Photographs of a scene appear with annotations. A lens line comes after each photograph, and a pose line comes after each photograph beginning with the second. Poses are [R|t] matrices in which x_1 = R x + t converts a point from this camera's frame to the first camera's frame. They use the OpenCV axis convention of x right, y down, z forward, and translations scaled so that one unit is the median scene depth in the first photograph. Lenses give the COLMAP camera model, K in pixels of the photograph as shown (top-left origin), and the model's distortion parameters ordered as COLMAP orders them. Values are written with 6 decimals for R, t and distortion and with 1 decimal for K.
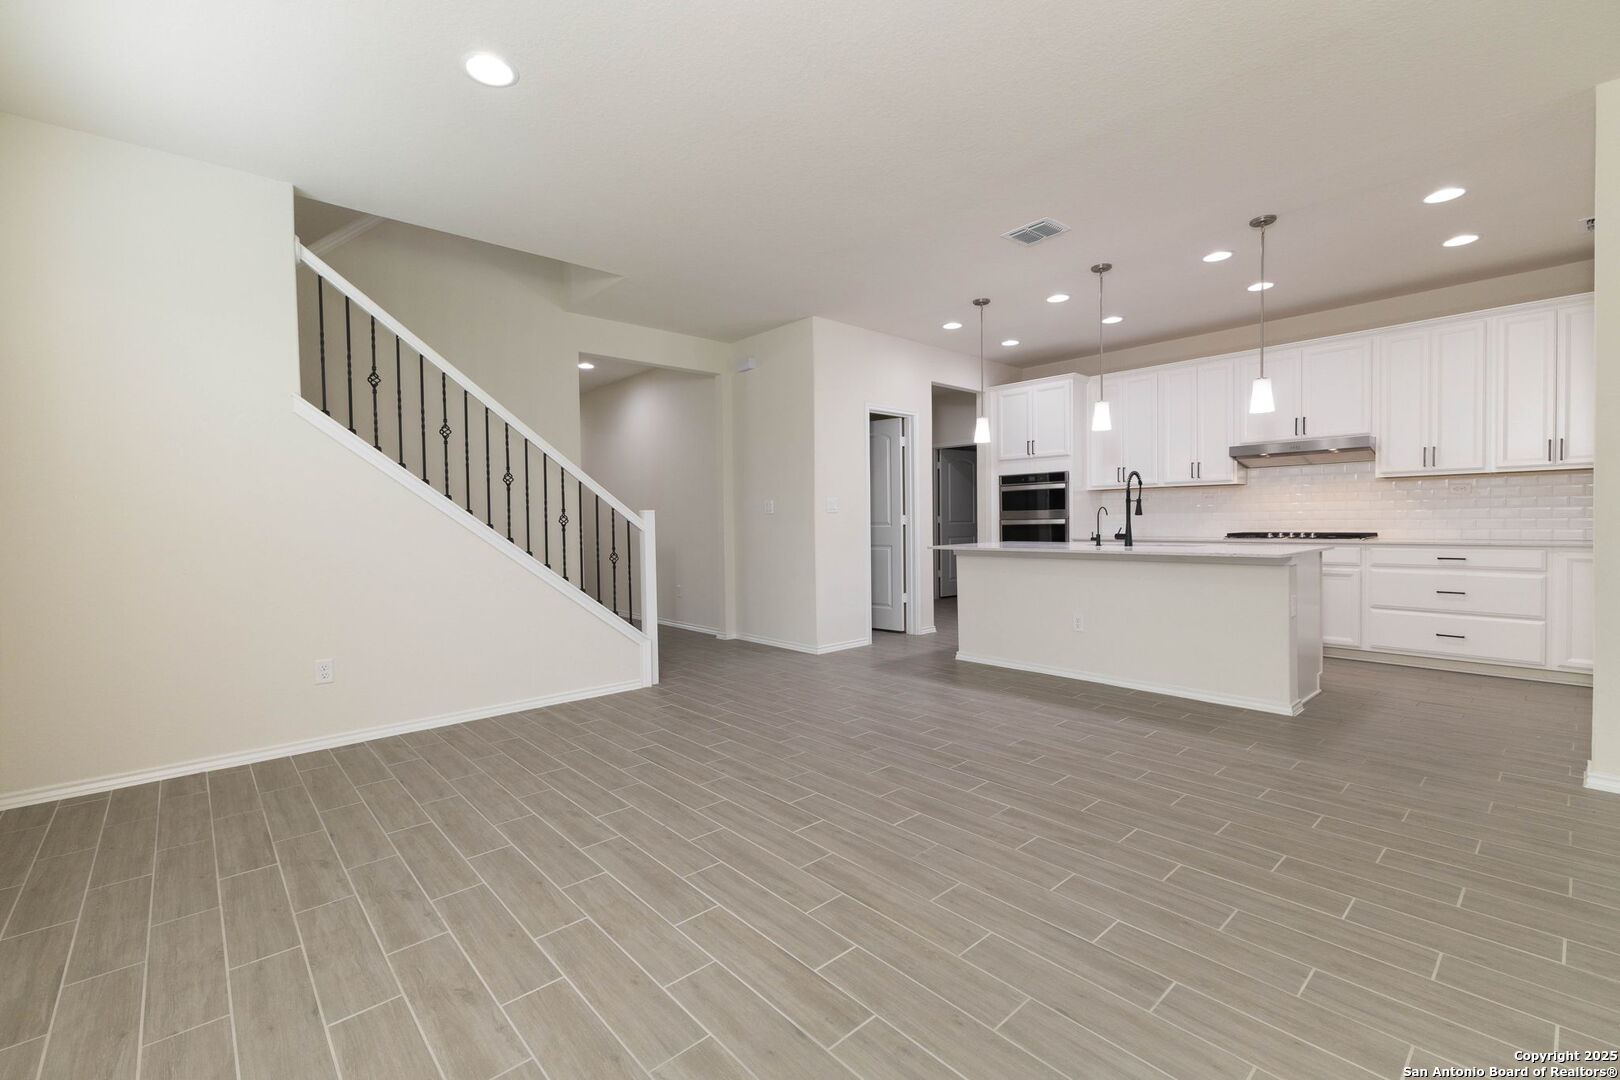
lens RADIAL K [[693.1, 0, 805.1], [0, 693.1, 532.8], [0, 0, 1]] dist [0.007628, -0.000987]
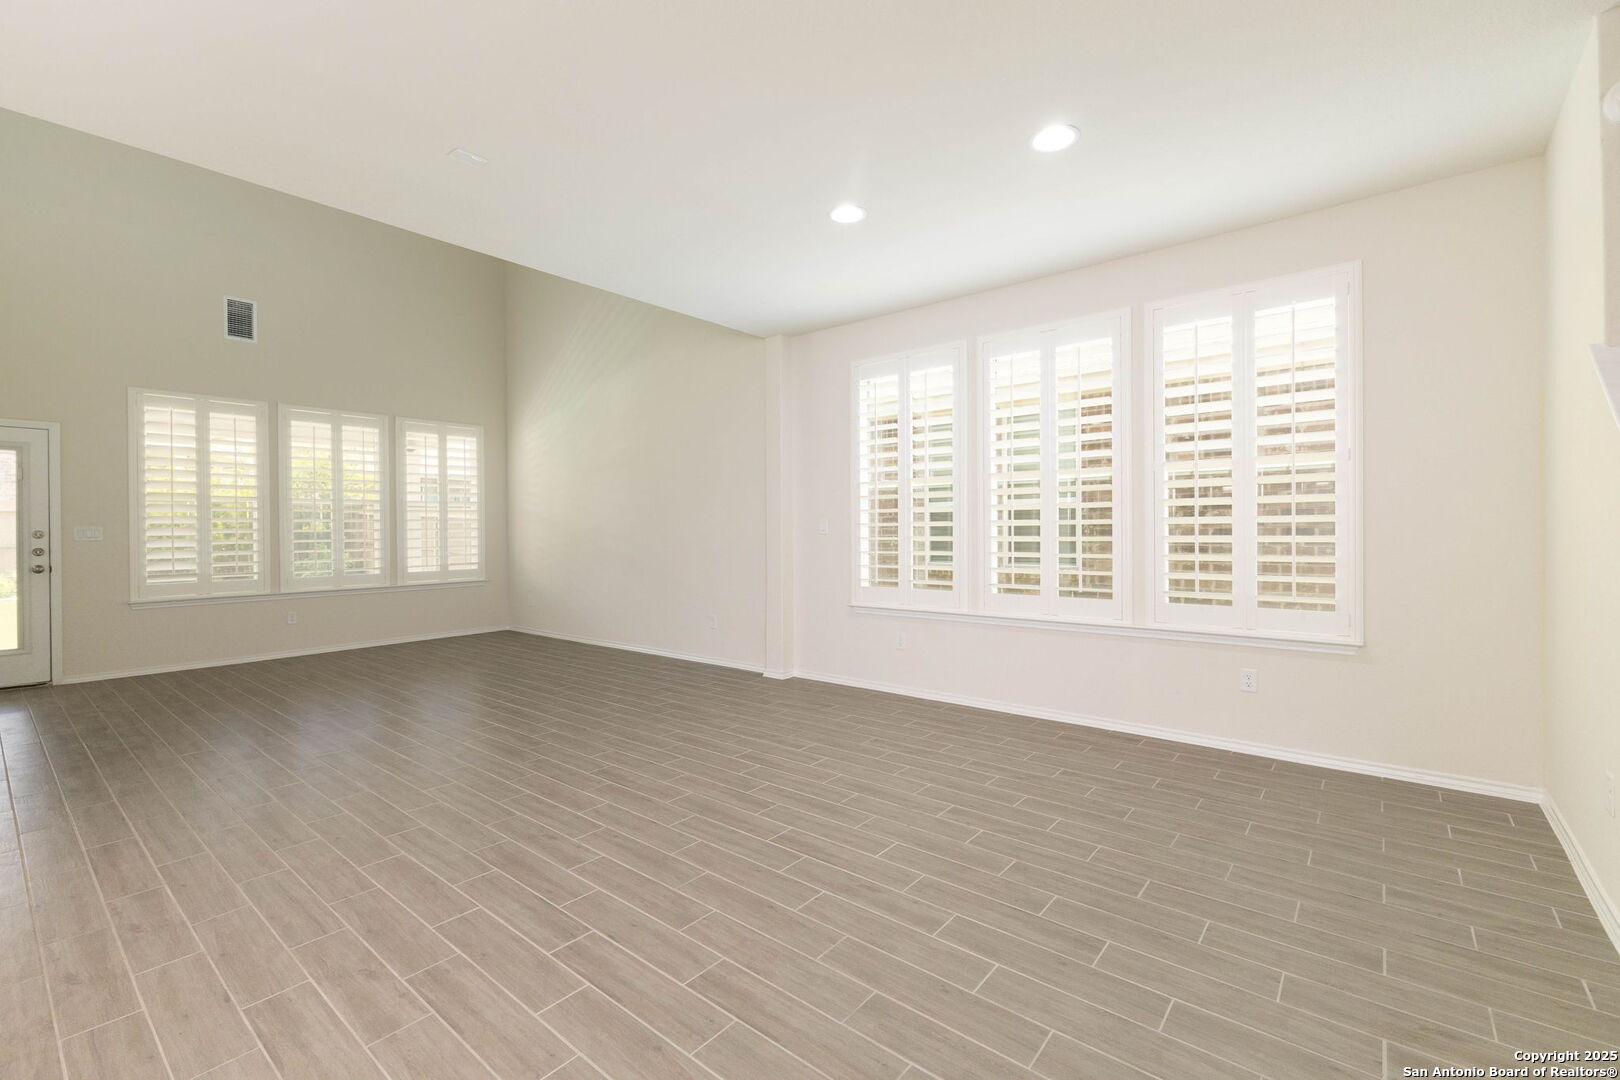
lens RADIAL K [[693.1, 0, 808.3], [0, 693.1, 537.1], [0, 0, 1]] dist [0.007628, -0.000987]
pose [[-0.988187, 0.024536, -0.151277, 0.064381], [0.020354, 0.999368, 0.029134, -0.042603], [0.151896, 0.025710, -0.988062, 1.177011]]
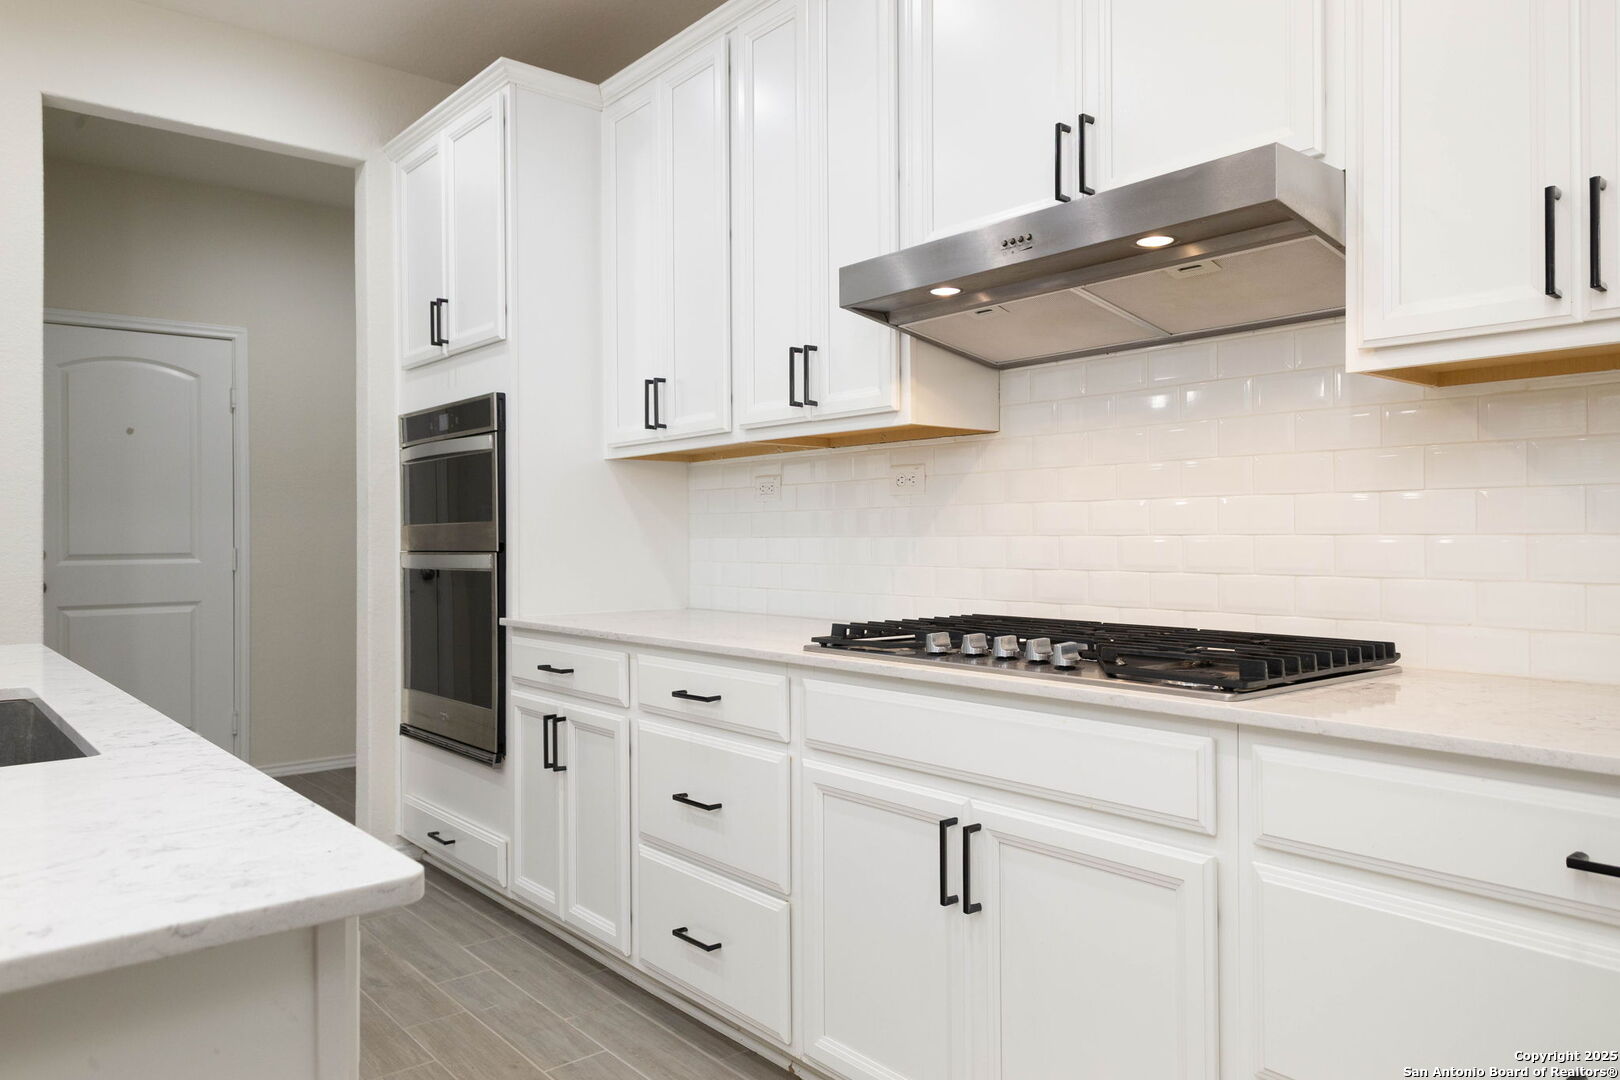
lens RADIAL K [[1113.3, 0, 808.0], [0, 1113.3, 530.0], [0, 0, 1]] dist [0.011969, -0.004796]
pose [[0.999395, 0.008792, -0.033645, 0.810377], [-0.009686, 0.999602, -0.026500, -0.028847], [0.033399, 0.026810, 0.999082, 0.810055]]
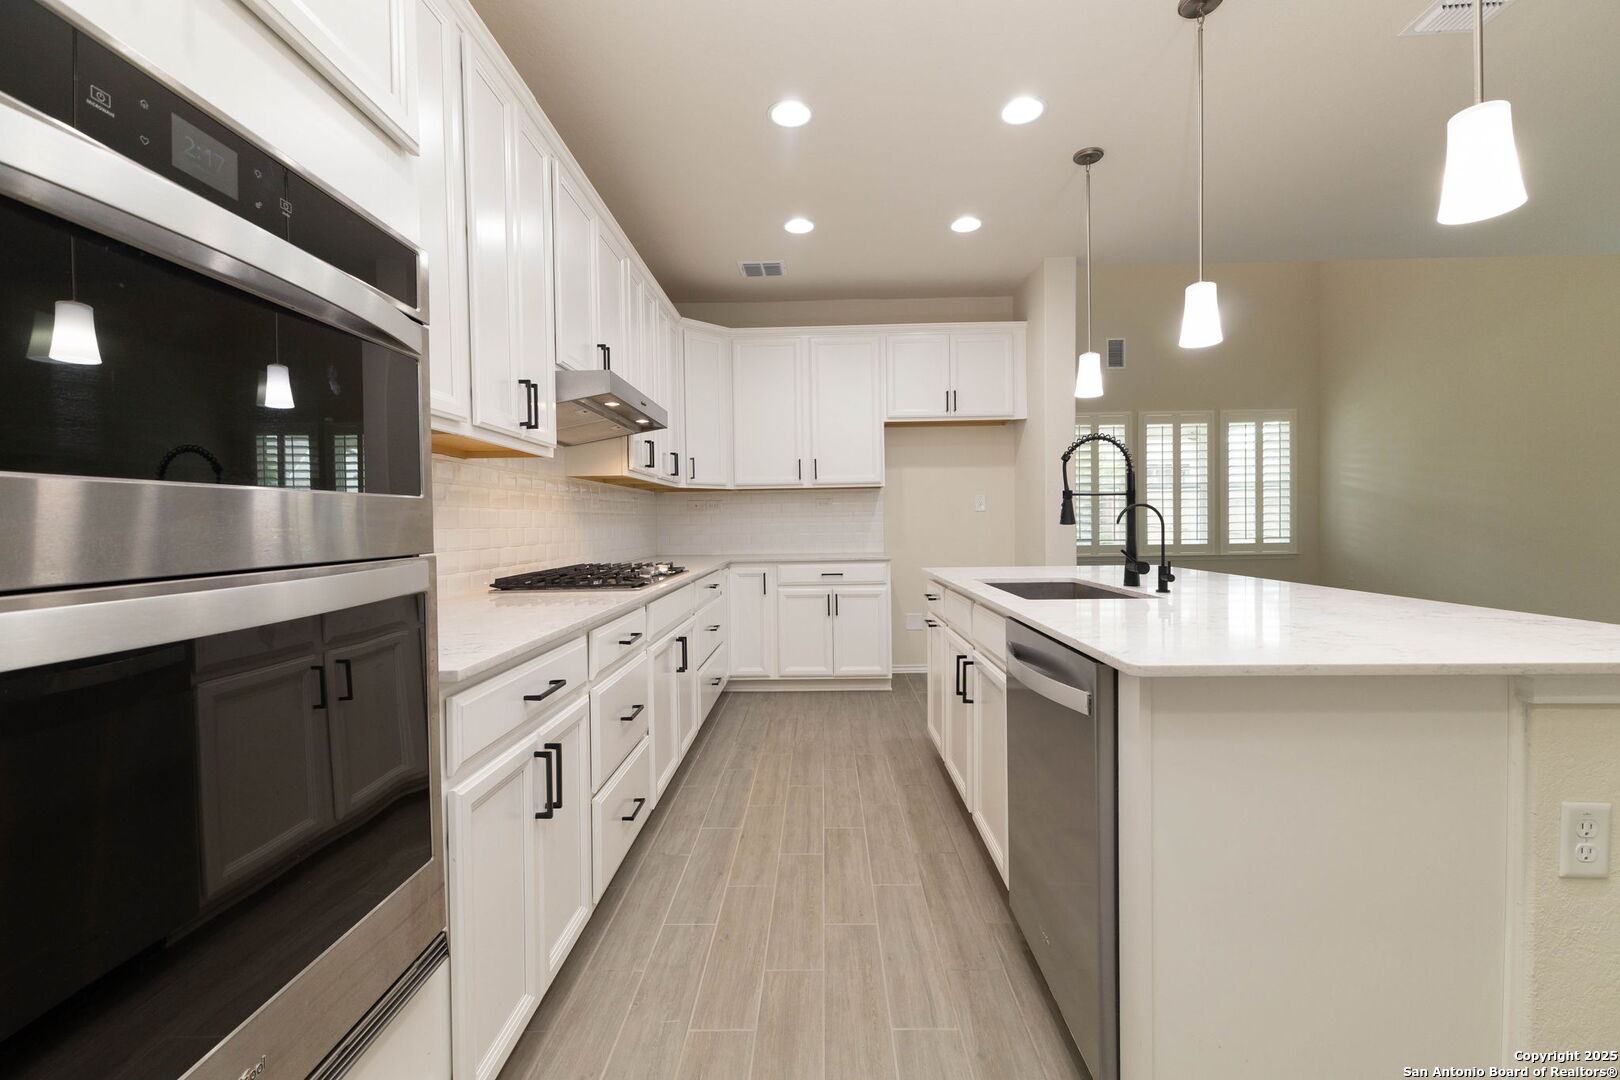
lens RADIAL K [[693.1, 0, 802.7], [0, 693.1, 530.6], [0, 0, 1]] dist [0.007628, -0.000987]
pose [[-0.729671, 0.017291, 0.683580, 0.320408], [0.037766, 0.999173, 0.015038, -0.038881], [-0.682755, 0.036789, -0.729721, 1.623329]]
